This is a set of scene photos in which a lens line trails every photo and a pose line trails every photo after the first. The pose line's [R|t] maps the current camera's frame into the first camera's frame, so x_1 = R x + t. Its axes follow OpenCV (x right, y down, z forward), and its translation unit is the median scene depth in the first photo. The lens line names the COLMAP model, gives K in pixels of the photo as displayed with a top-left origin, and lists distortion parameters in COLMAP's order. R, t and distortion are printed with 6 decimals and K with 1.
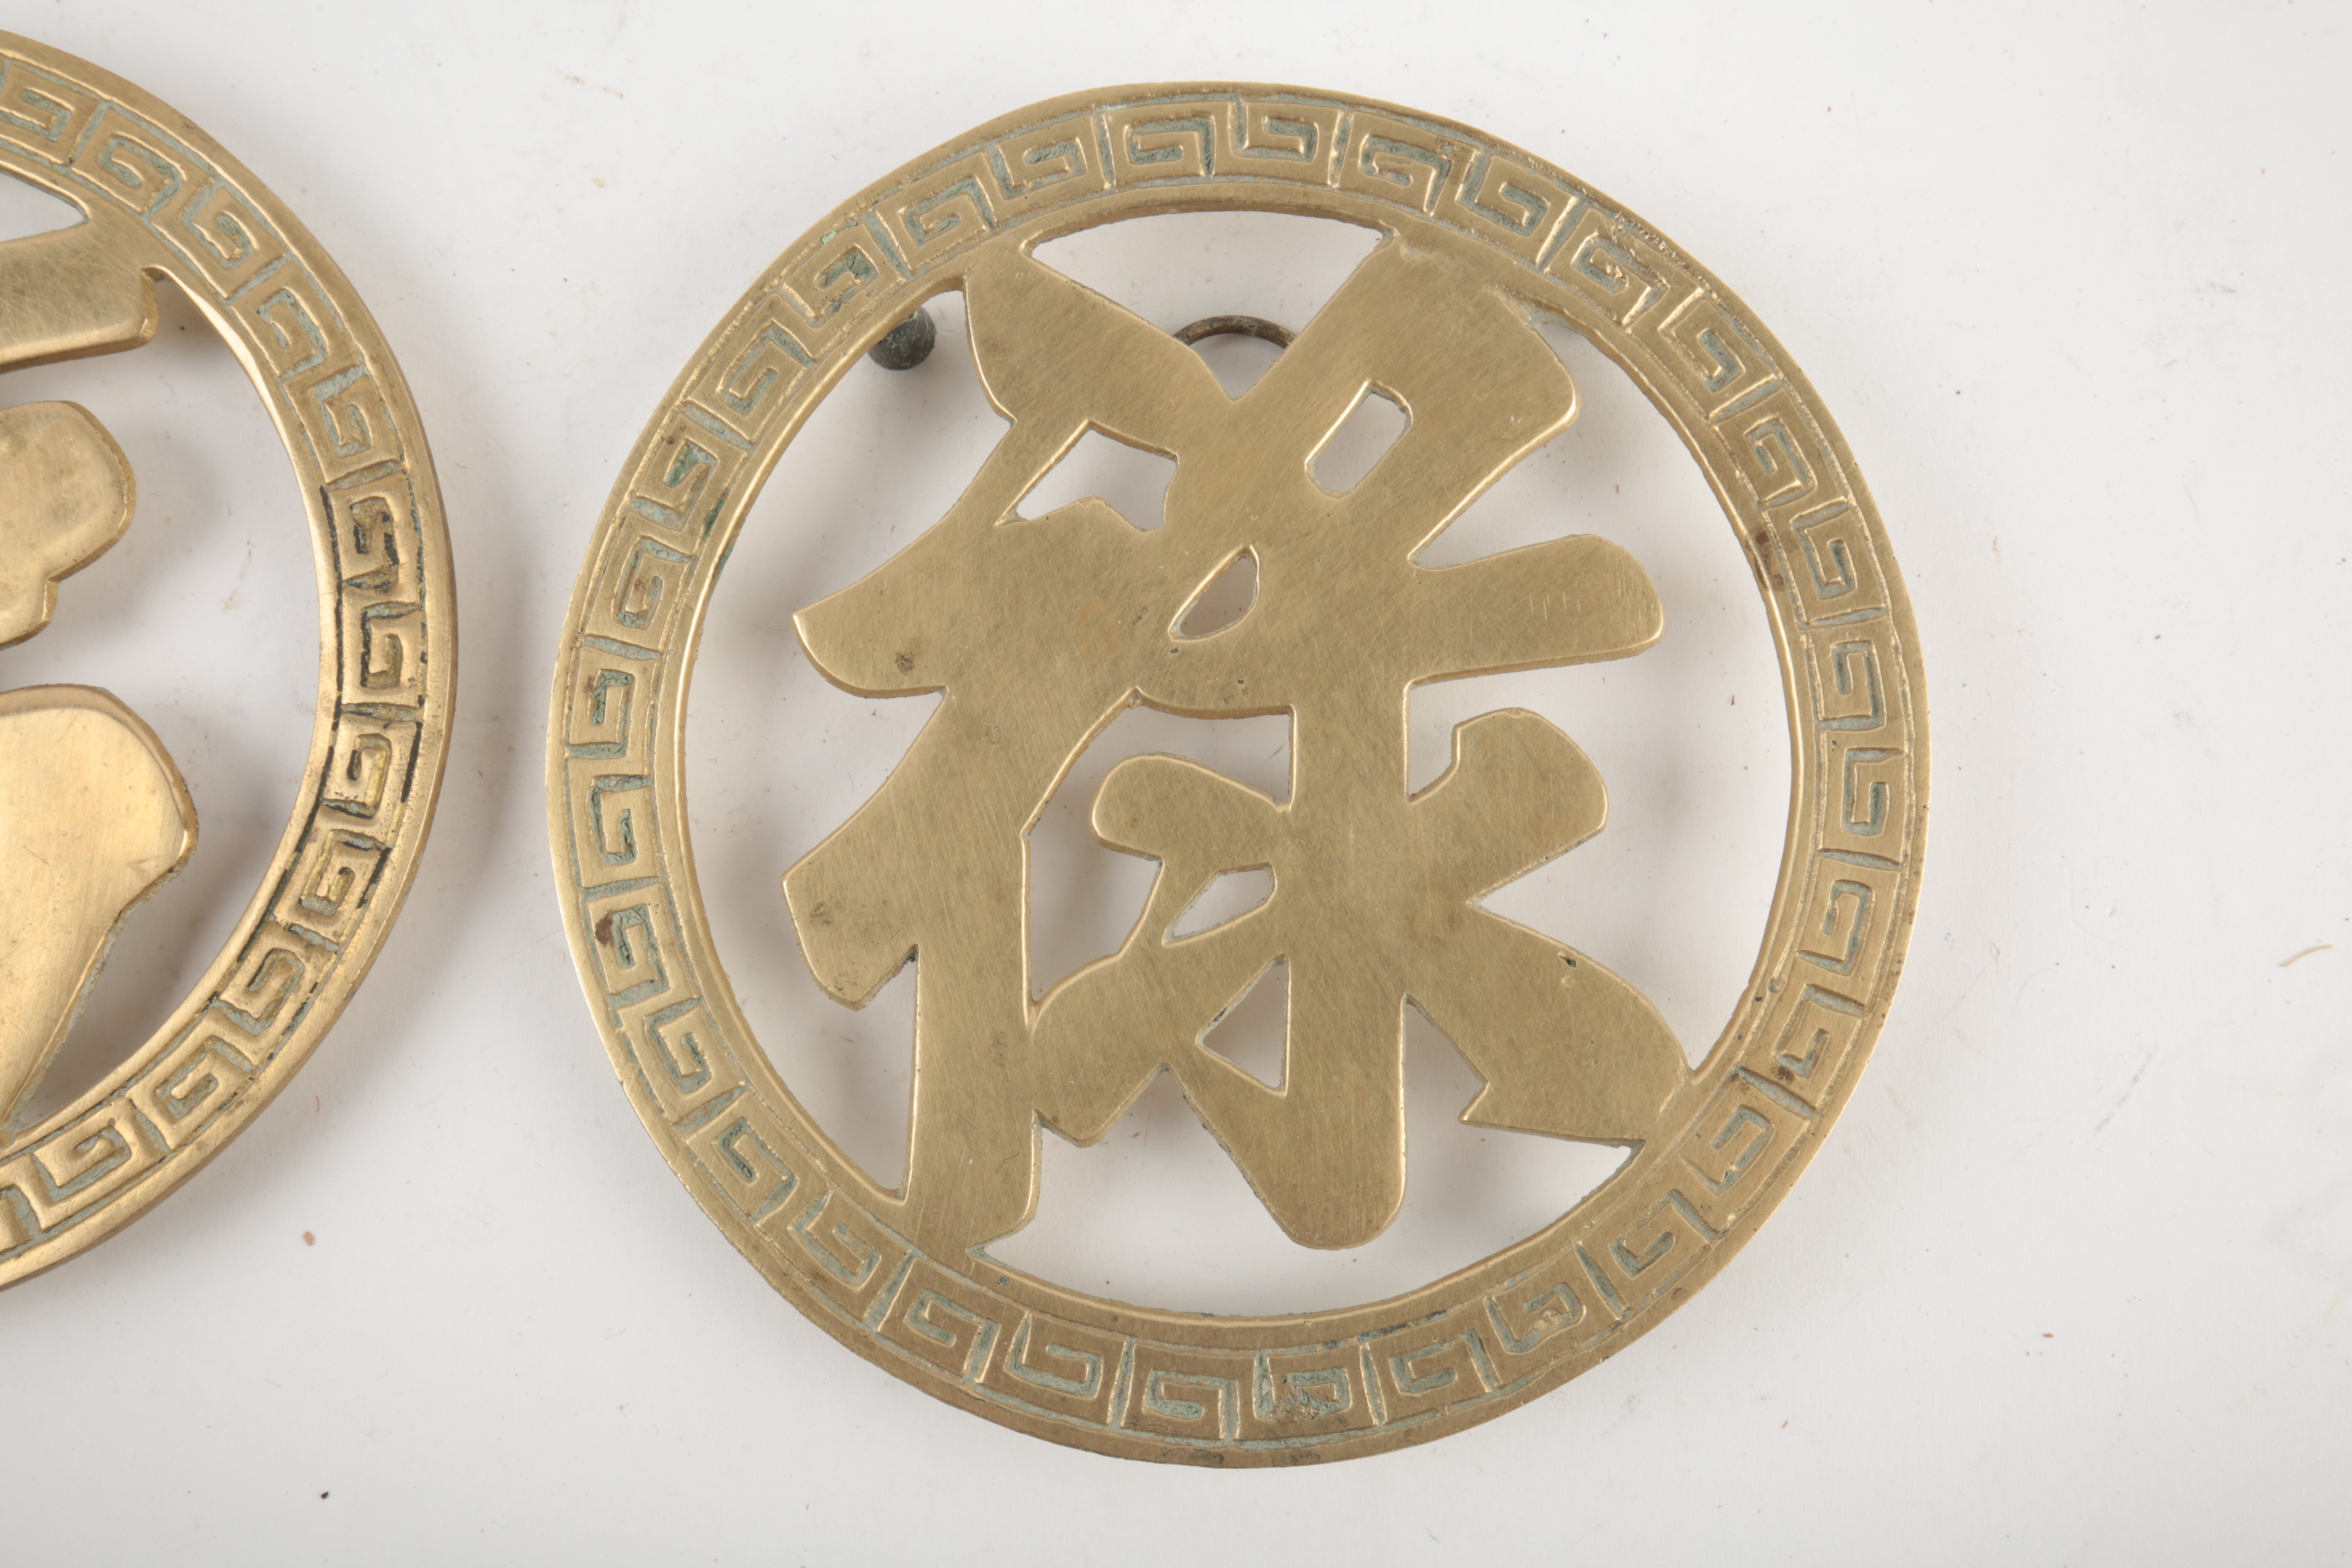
lens RADIAL K [[2164.8, 0, 1176.0], [0, 2164.8, 784.0], [0, 0, 1]] dist [0.018970, -0.008288]
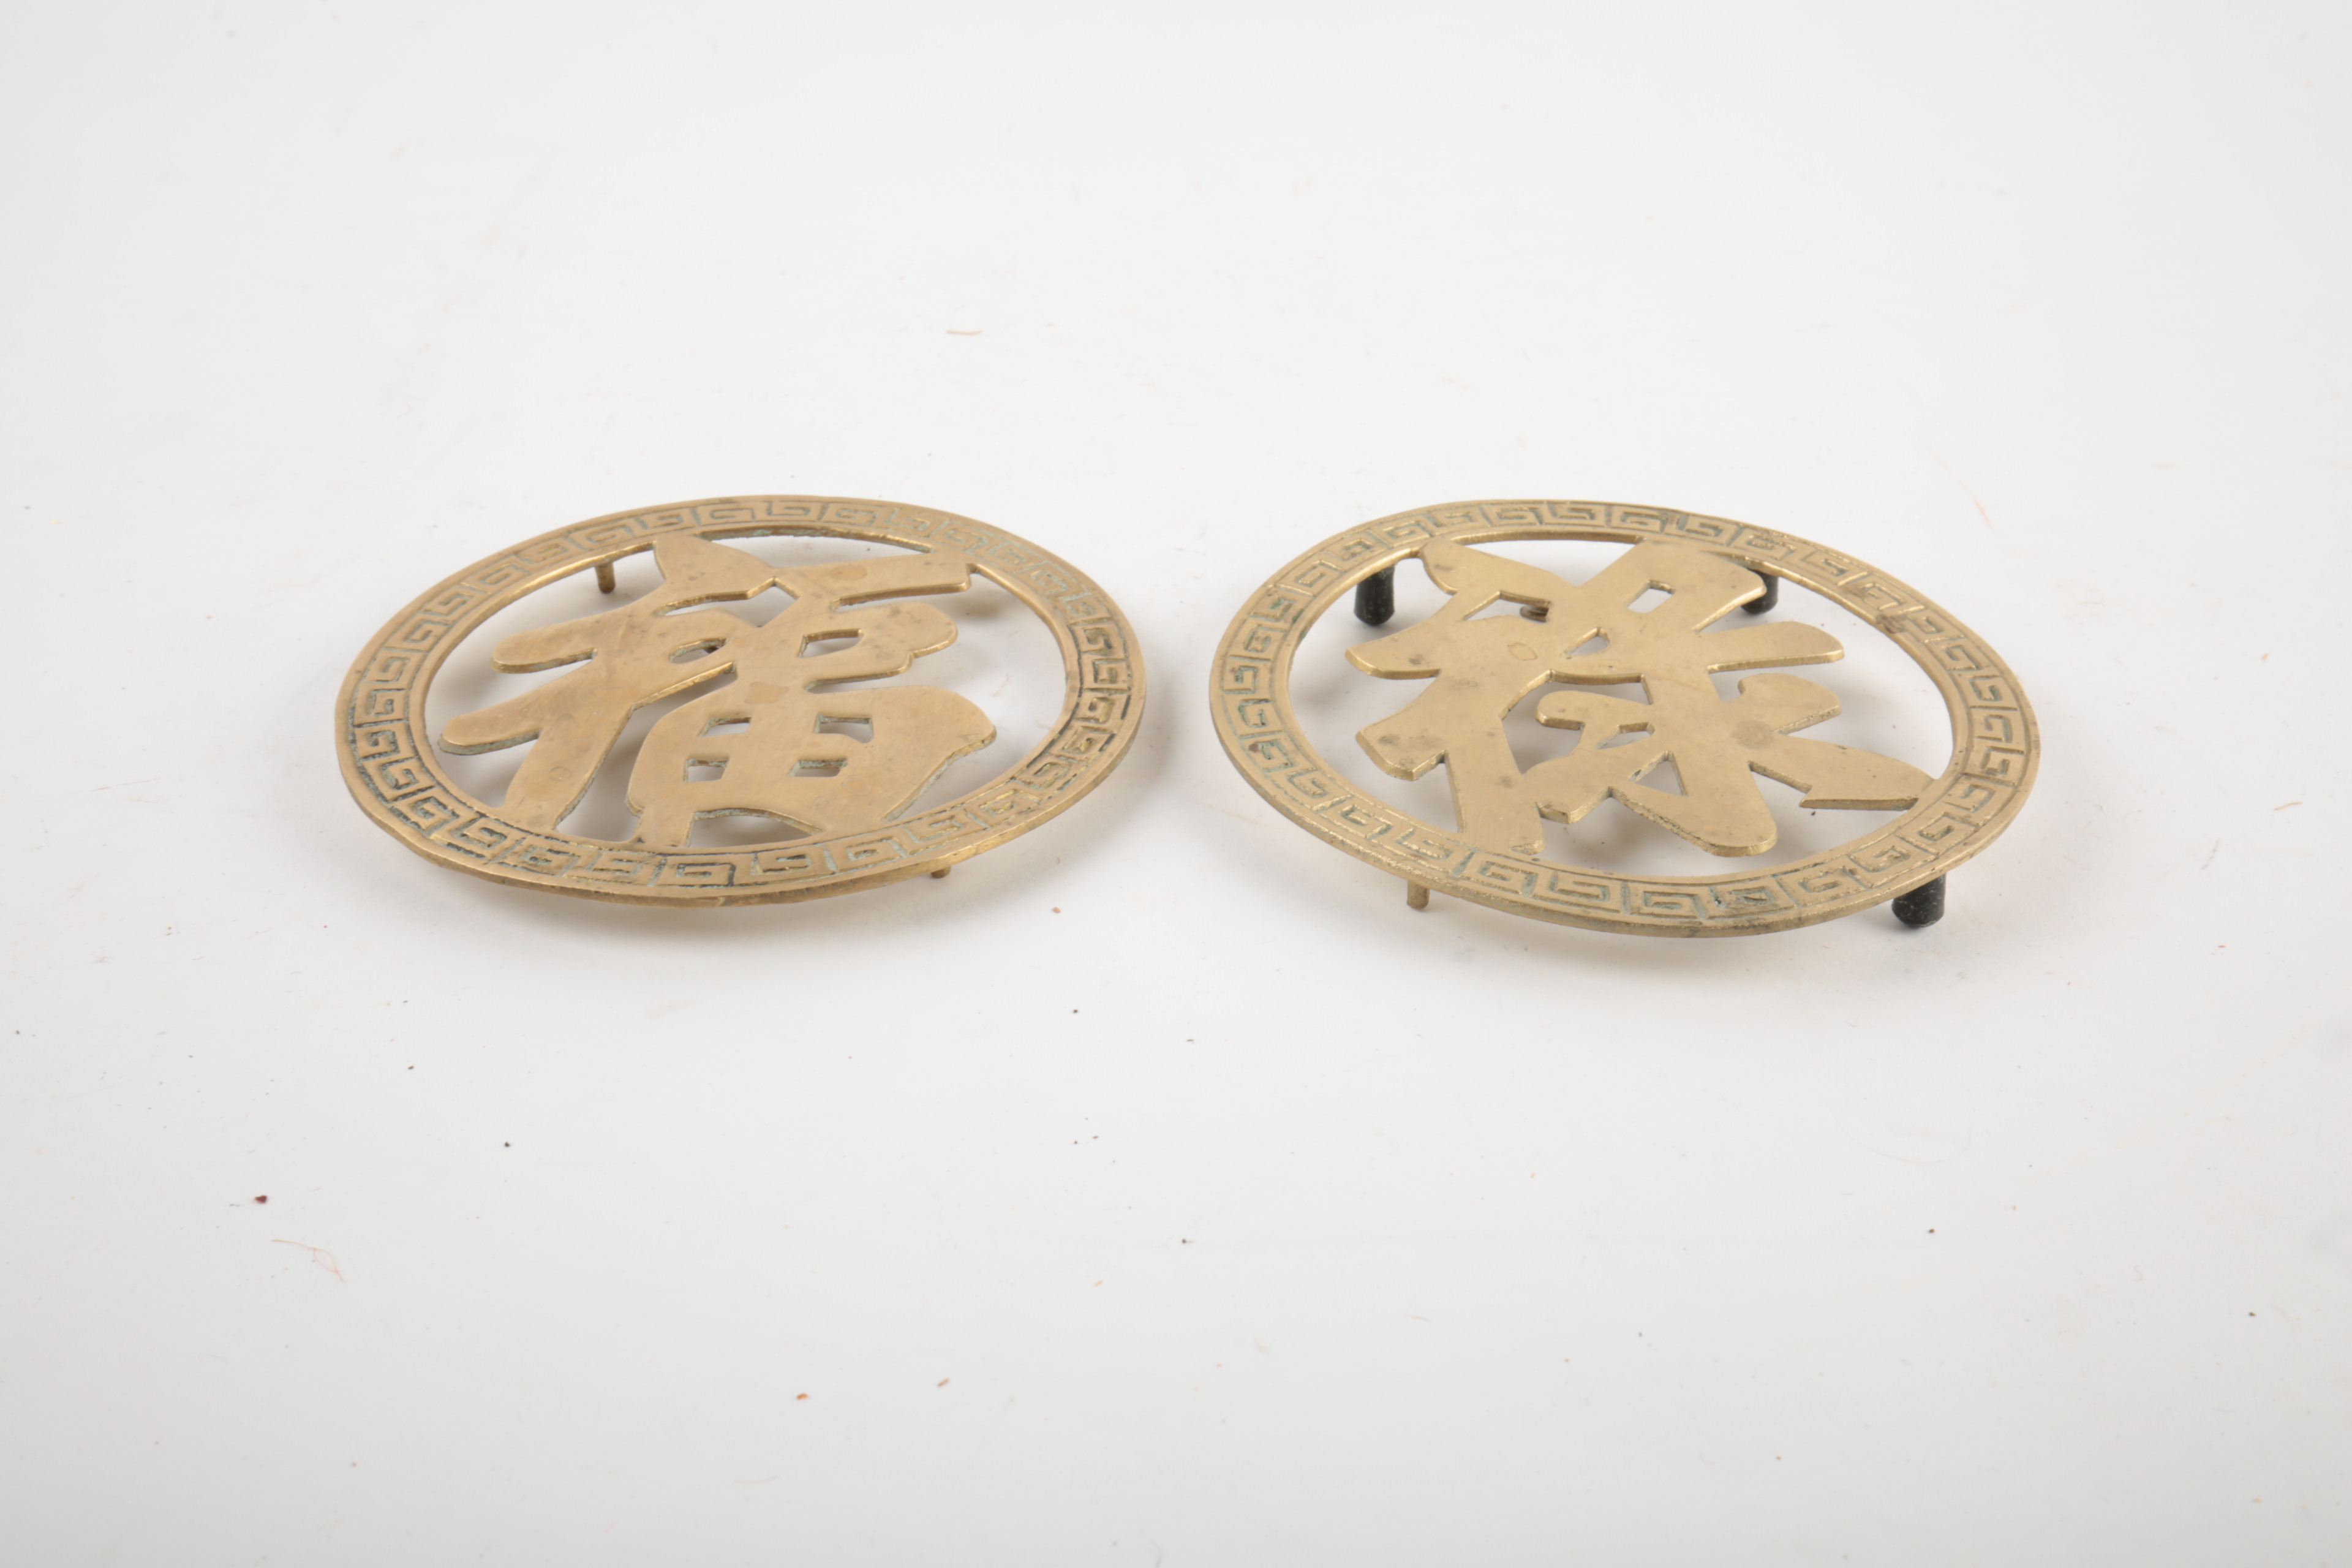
lens RADIAL K [[2164.8, 0, 1176.0], [0, 2164.8, 784.0], [0, 0, 1]] dist [0.018970, -0.008288]
pose [[0.999202, 0.003350, 0.039809, -0.386226], [0.028810, 0.629909, -0.776134, 1.349614], [-0.027676, 0.776661, 0.629310, -0.009555]]
